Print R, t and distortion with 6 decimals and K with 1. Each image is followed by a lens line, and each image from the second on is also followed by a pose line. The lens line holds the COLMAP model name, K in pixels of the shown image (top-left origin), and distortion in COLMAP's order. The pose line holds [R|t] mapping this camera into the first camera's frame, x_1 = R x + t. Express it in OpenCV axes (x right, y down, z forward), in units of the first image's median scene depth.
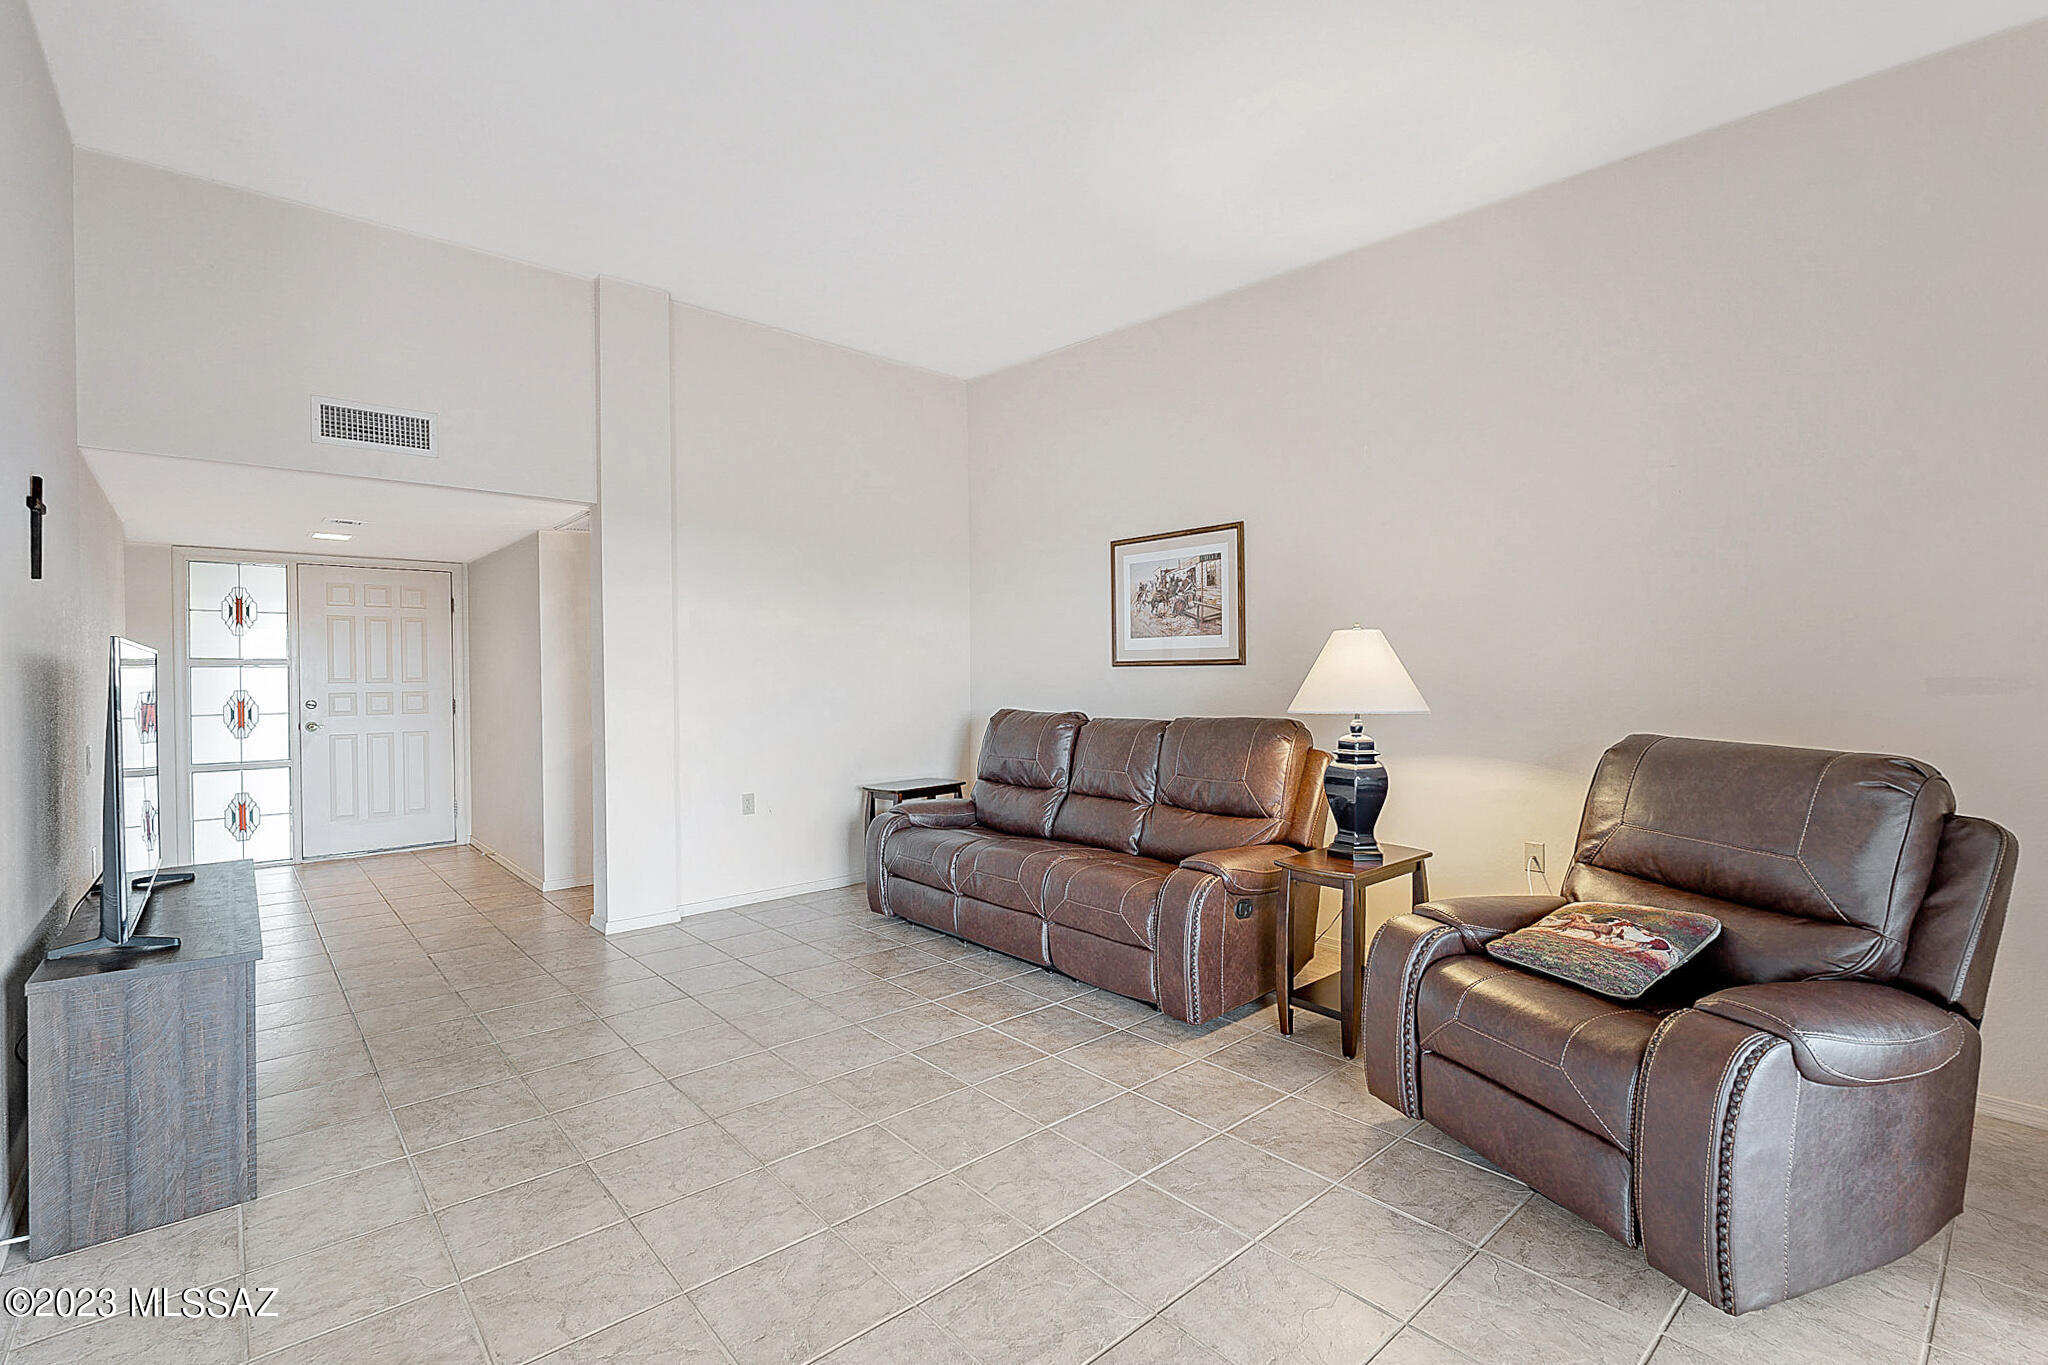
lens RADIAL K [[901.9, 0, 1020.7], [0, 901.9, 687.7], [0, 0, 1]] dist [-0.007283, -0.000534]
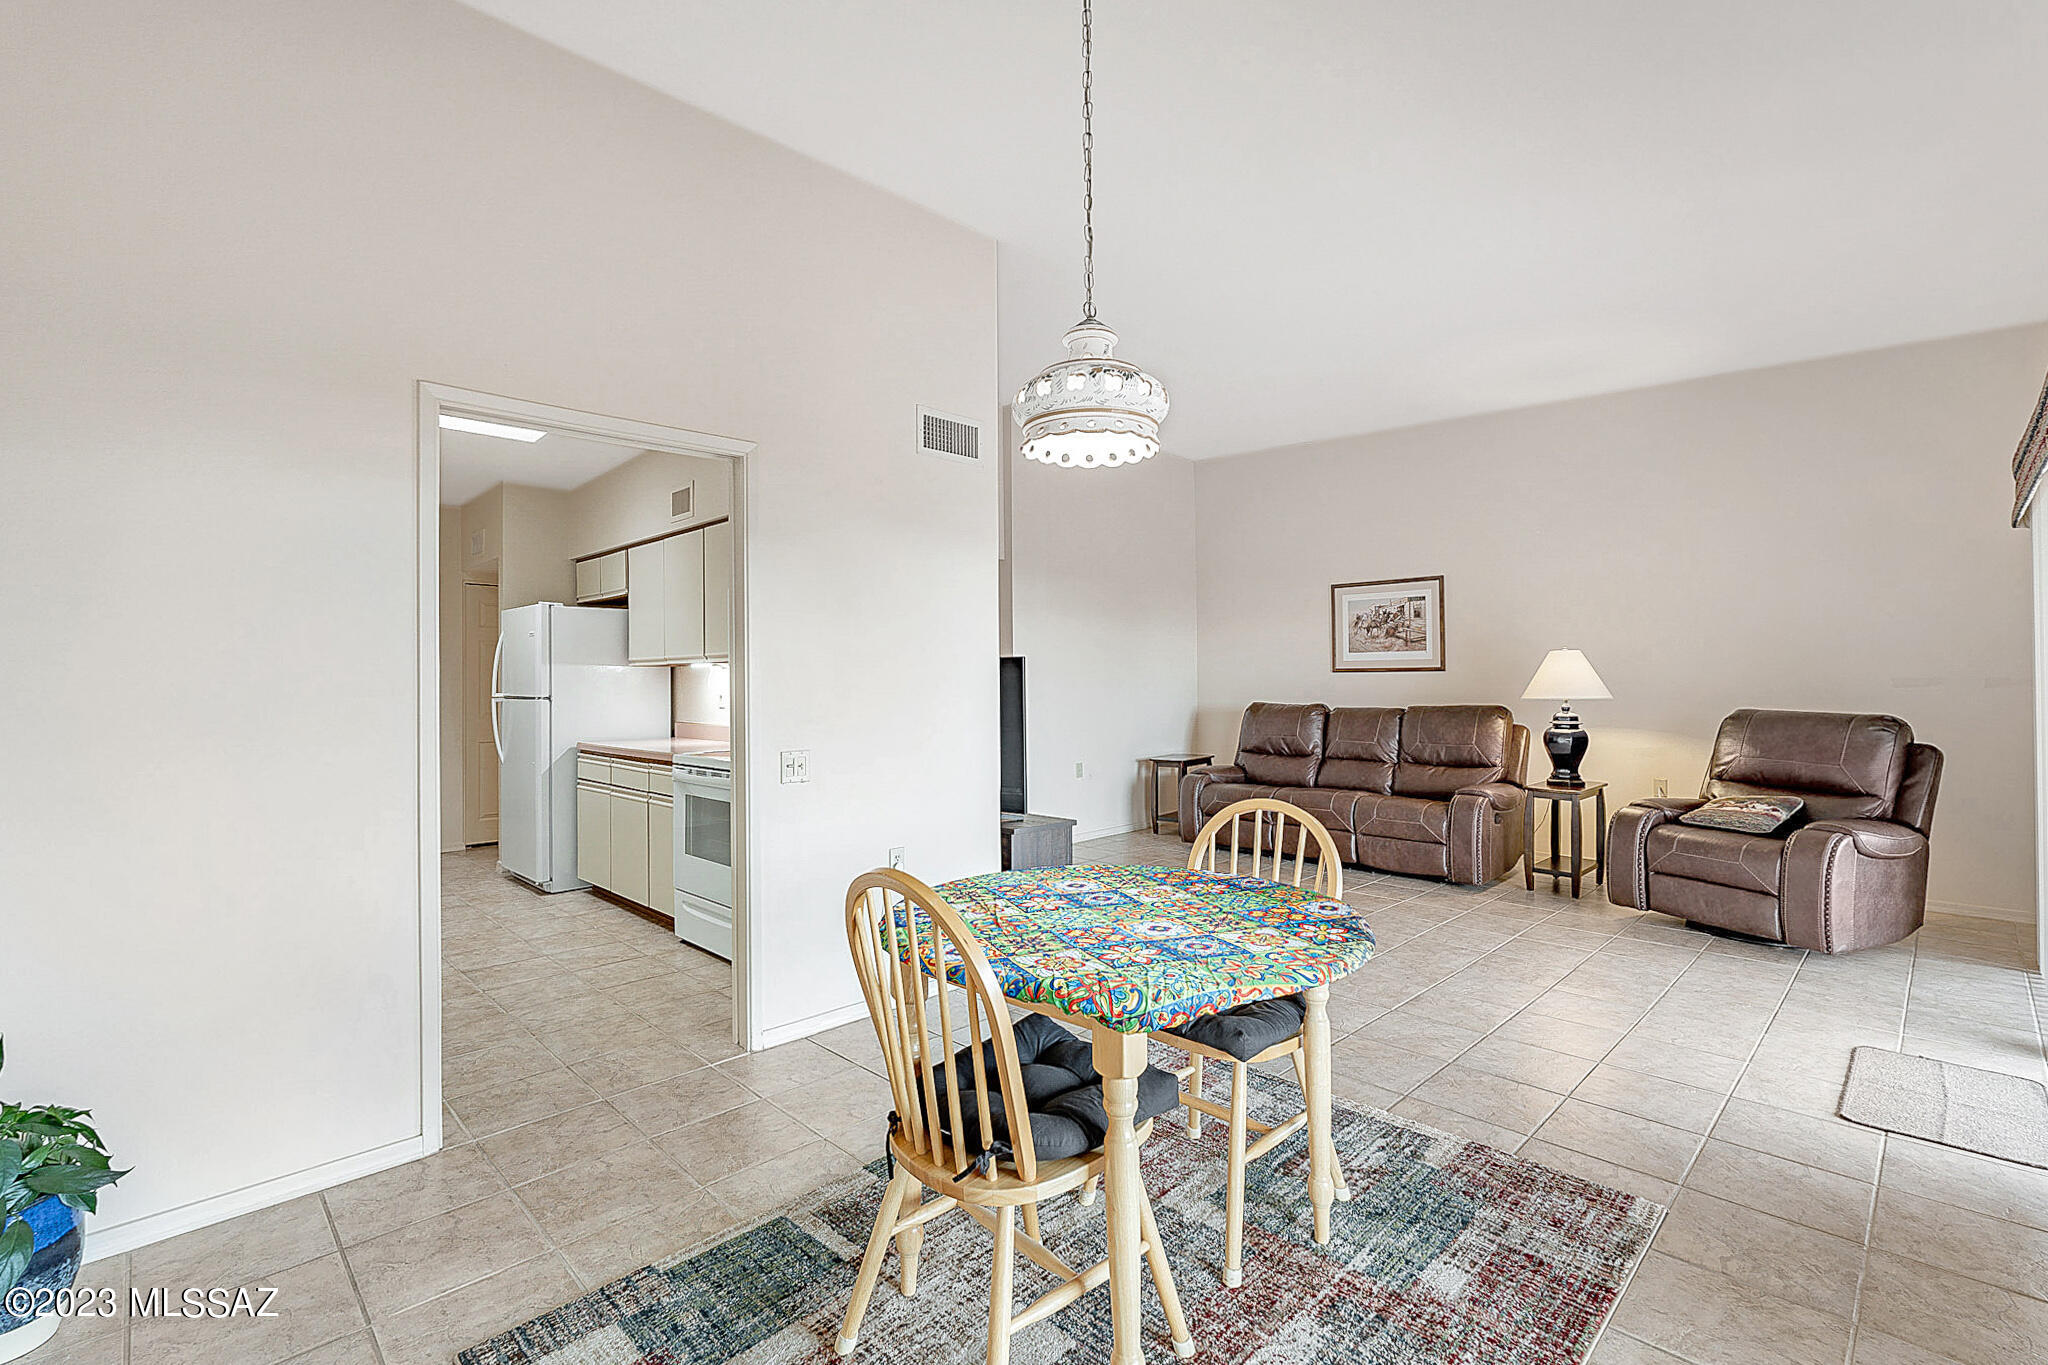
lens RADIAL K [[901.9, 0, 1018.7], [0, 901.9, 682.5], [0, 0, 1]] dist [-0.007283, -0.000534]
pose [[0.998650, 0.000359, 0.051937, -0.876761], [0.000361, 0.999904, -0.013859, 0.022922], [-0.051937, 0.013859, 0.998554, -0.744898]]
